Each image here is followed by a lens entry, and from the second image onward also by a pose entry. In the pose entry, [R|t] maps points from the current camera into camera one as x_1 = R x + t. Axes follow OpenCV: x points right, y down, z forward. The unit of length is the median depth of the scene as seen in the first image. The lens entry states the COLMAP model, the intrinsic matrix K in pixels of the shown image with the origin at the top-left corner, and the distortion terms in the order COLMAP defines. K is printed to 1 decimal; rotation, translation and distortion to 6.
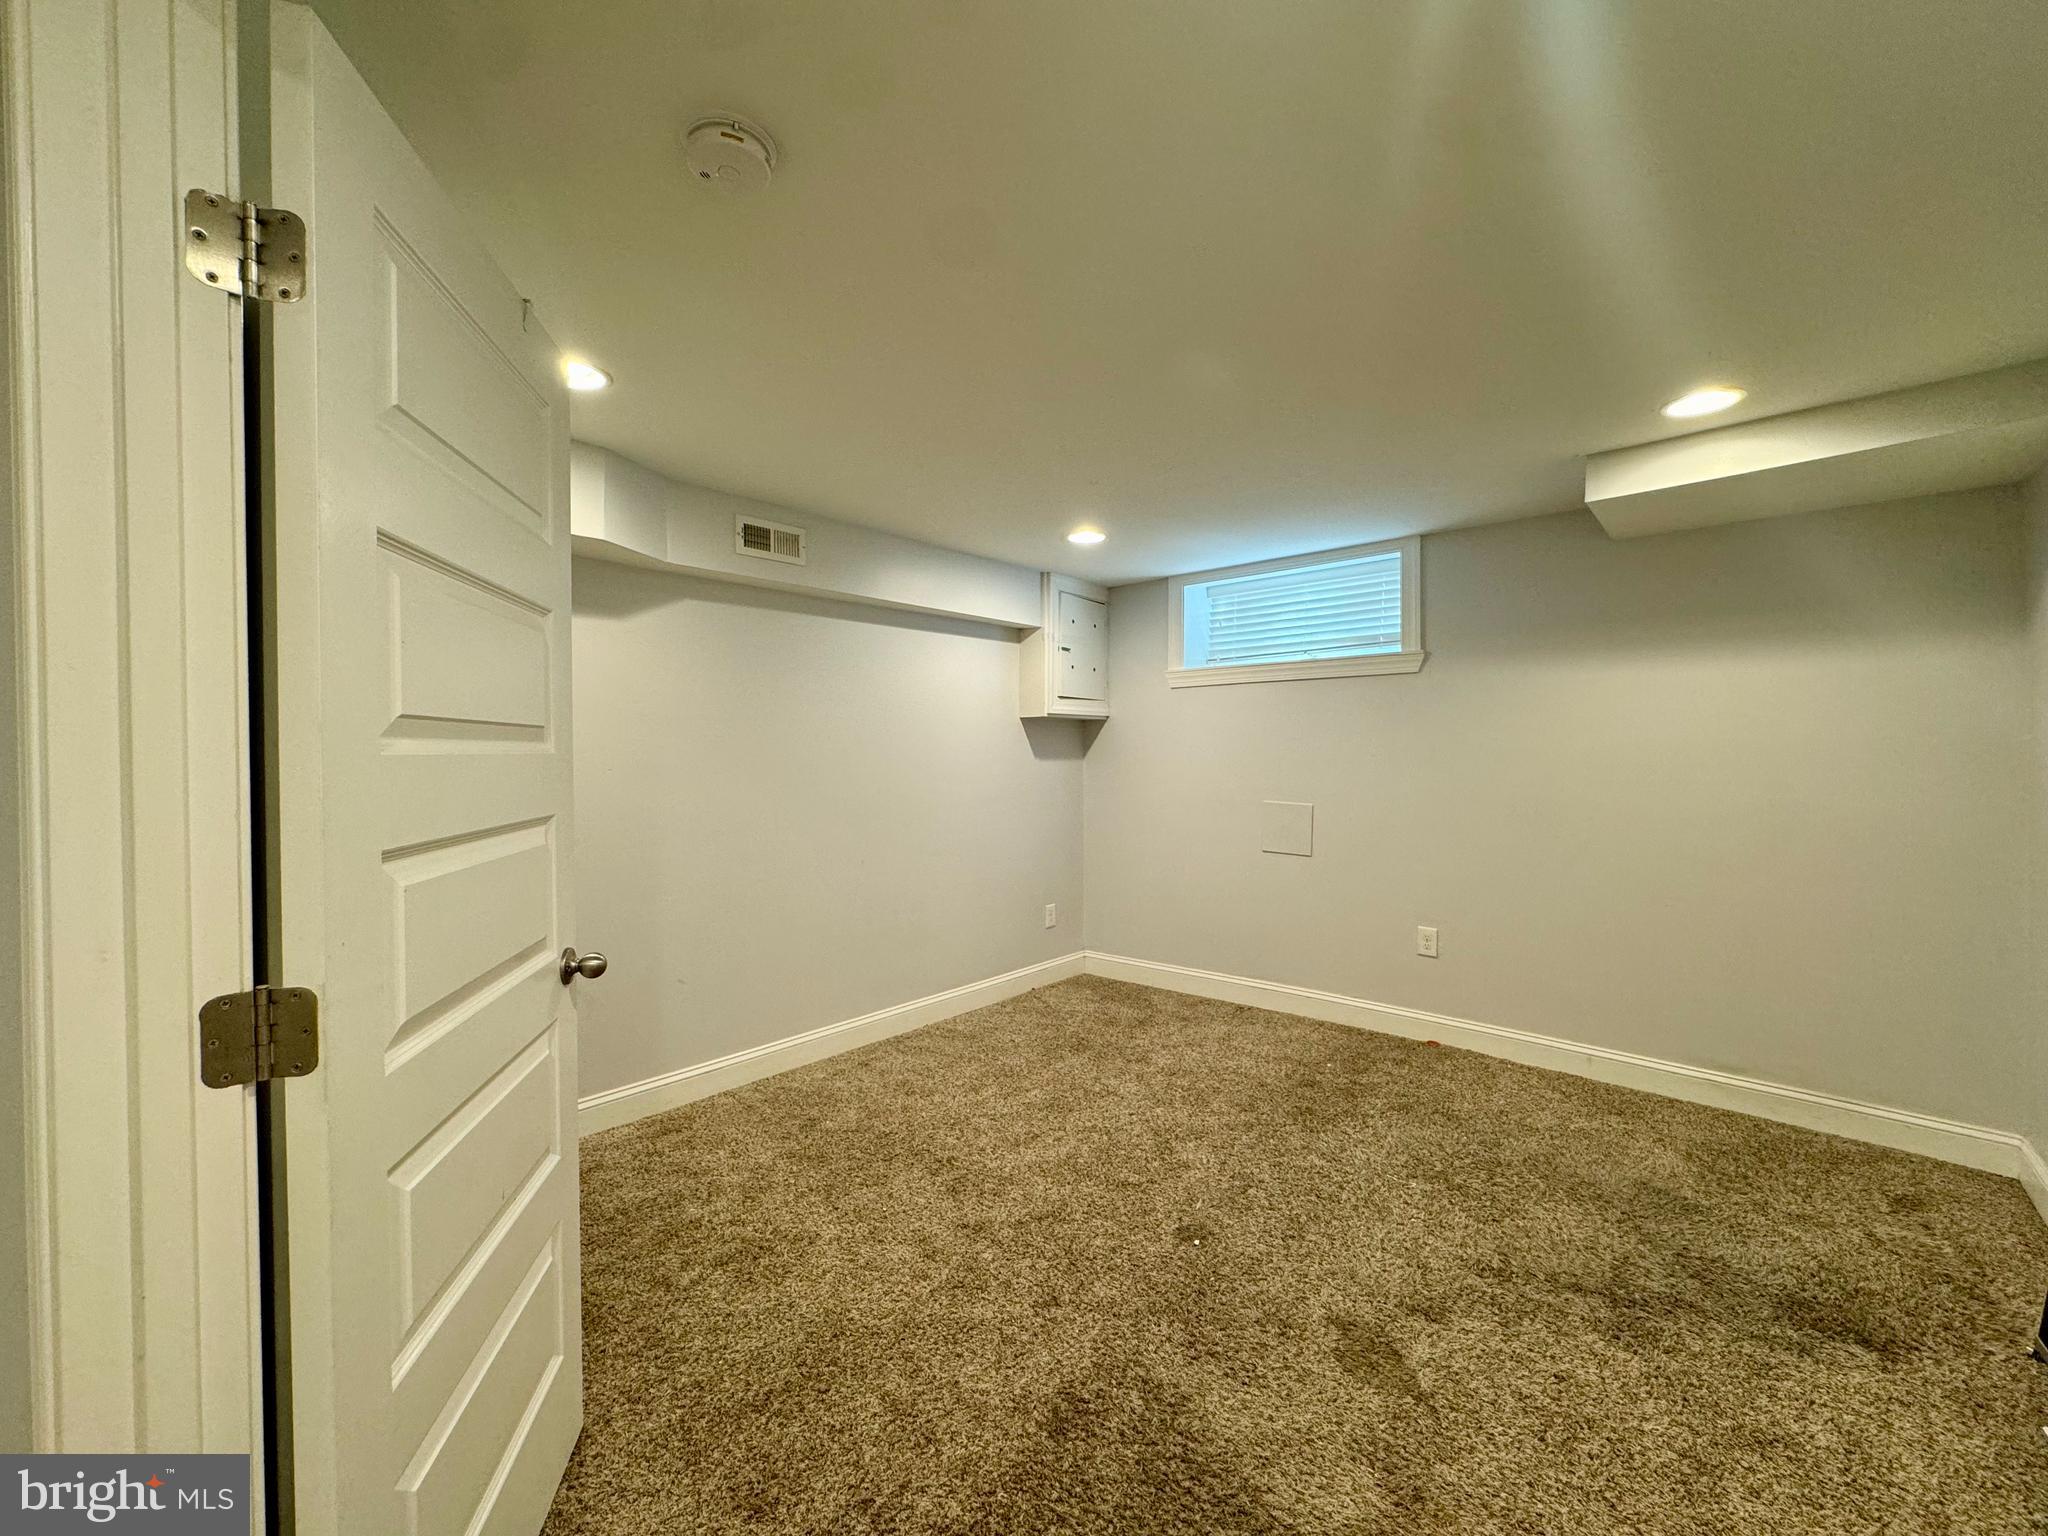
lens RADIAL K [[819.5, 0, 1025.3], [0, 819.5, 764.4], [0, 0, 1]] dist [-0.002694, 0.000723]
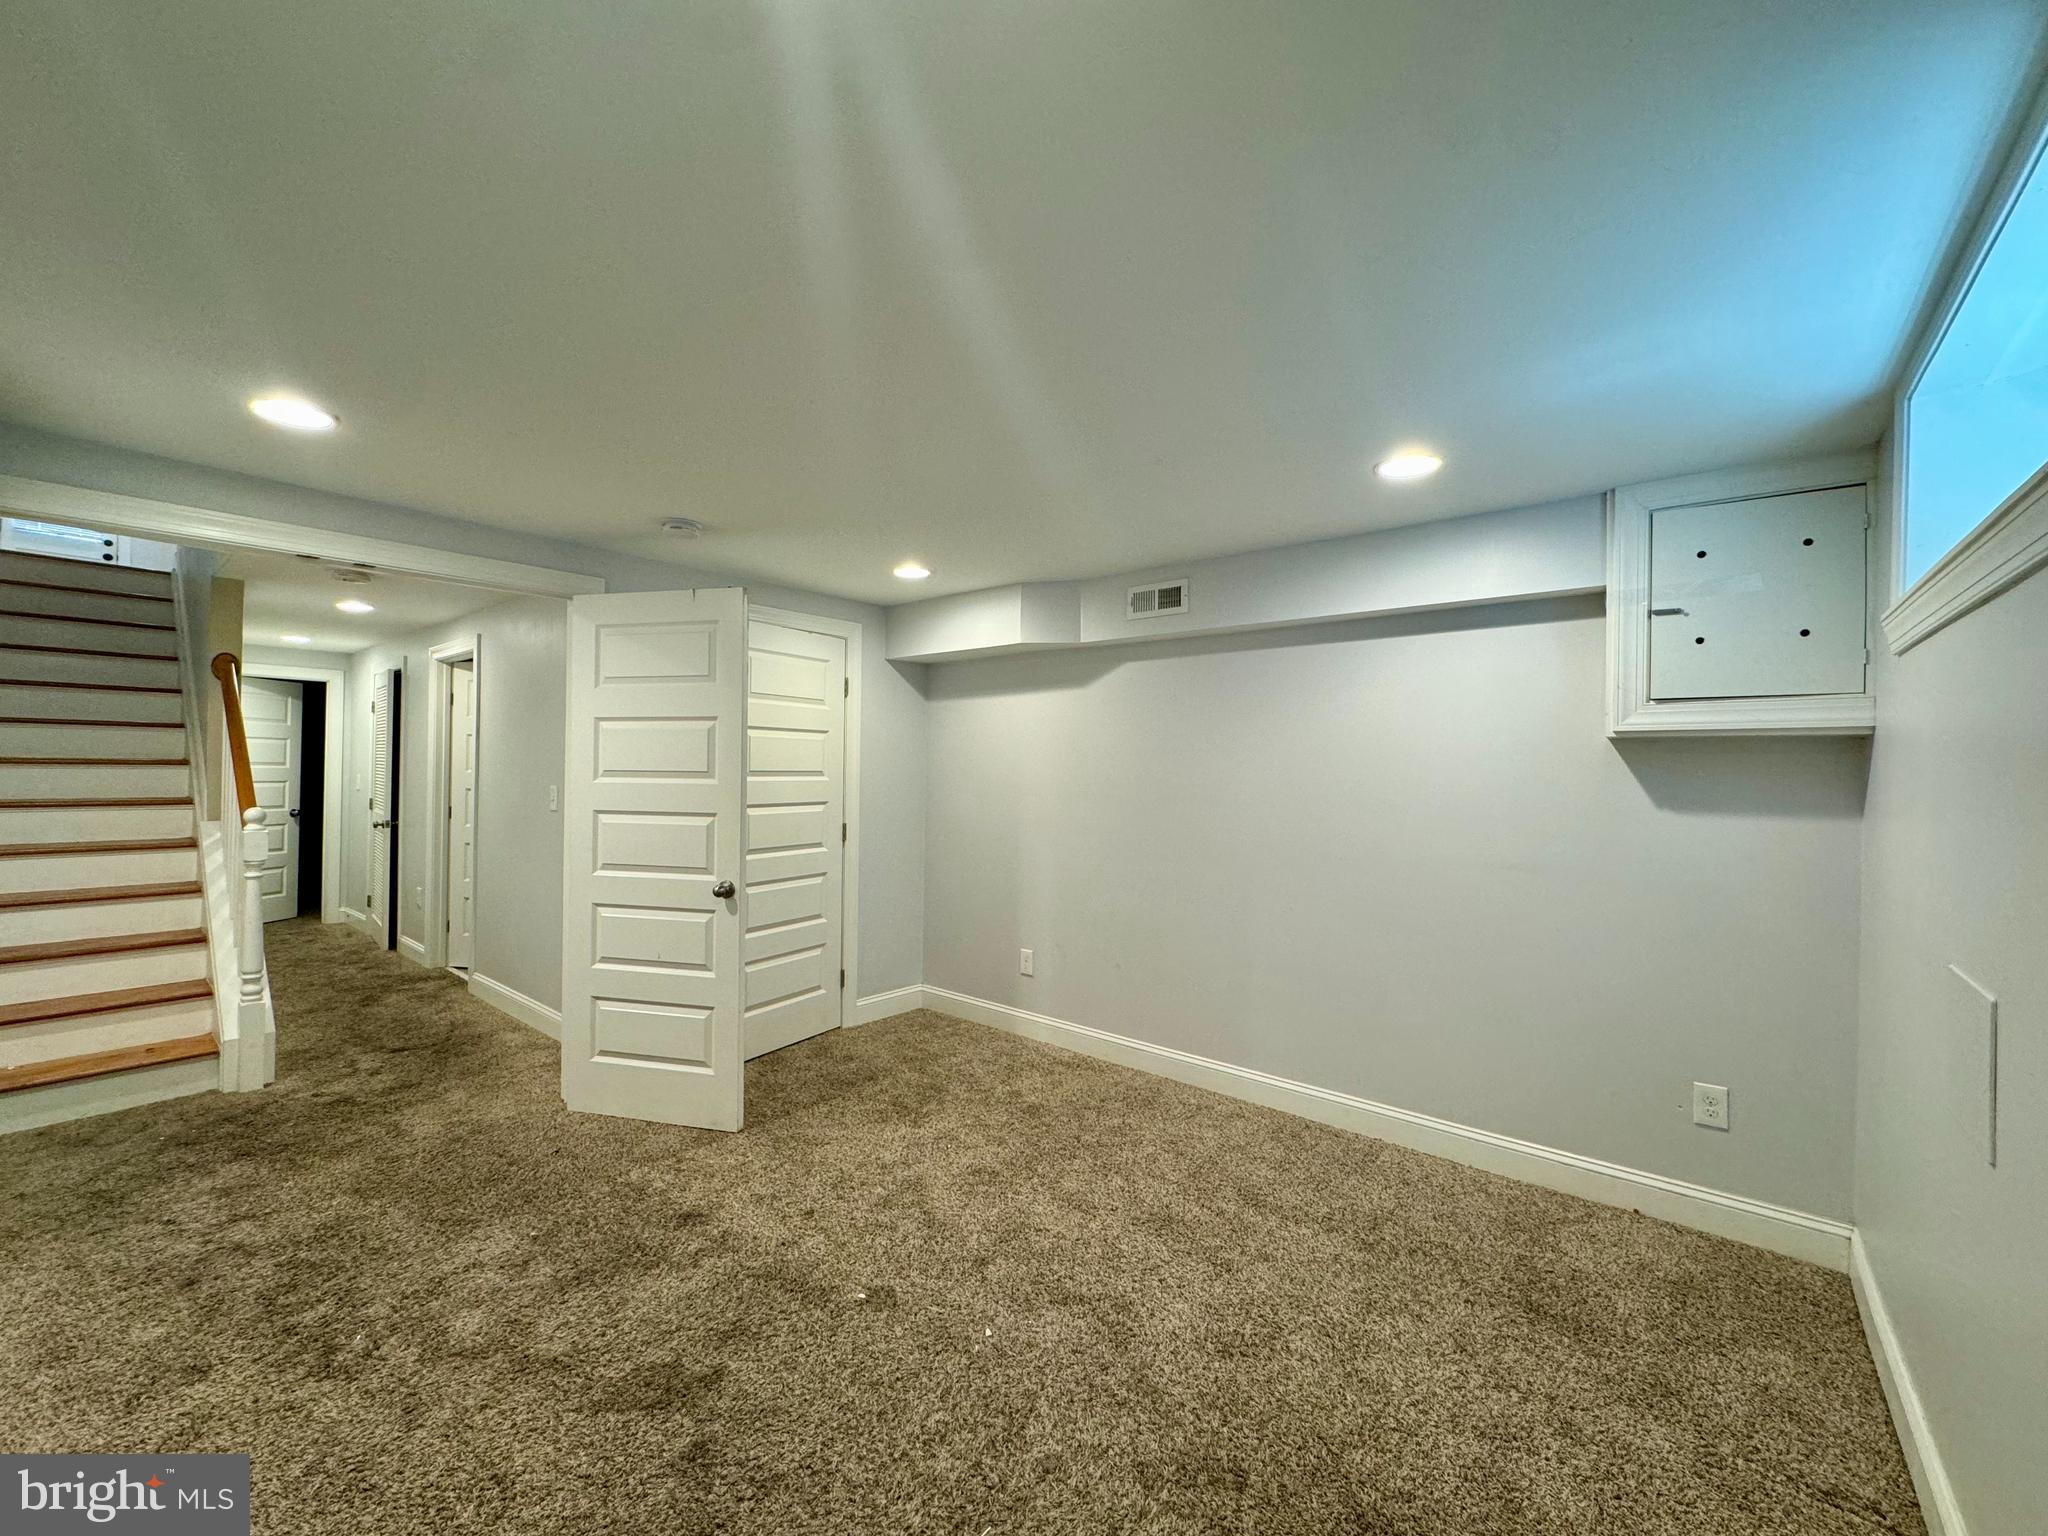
lens RADIAL K [[819.5, 0, 1025.4], [0, 819.5, 766.7], [0, 0, 1]] dist [-0.002694, 0.000723]
pose [[0.036986, 0.000425, -0.999316, 0.734680], [-0.024585, 0.999698, -0.000485, -0.033249], [0.999013, 0.024586, 0.036985, 0.702633]]
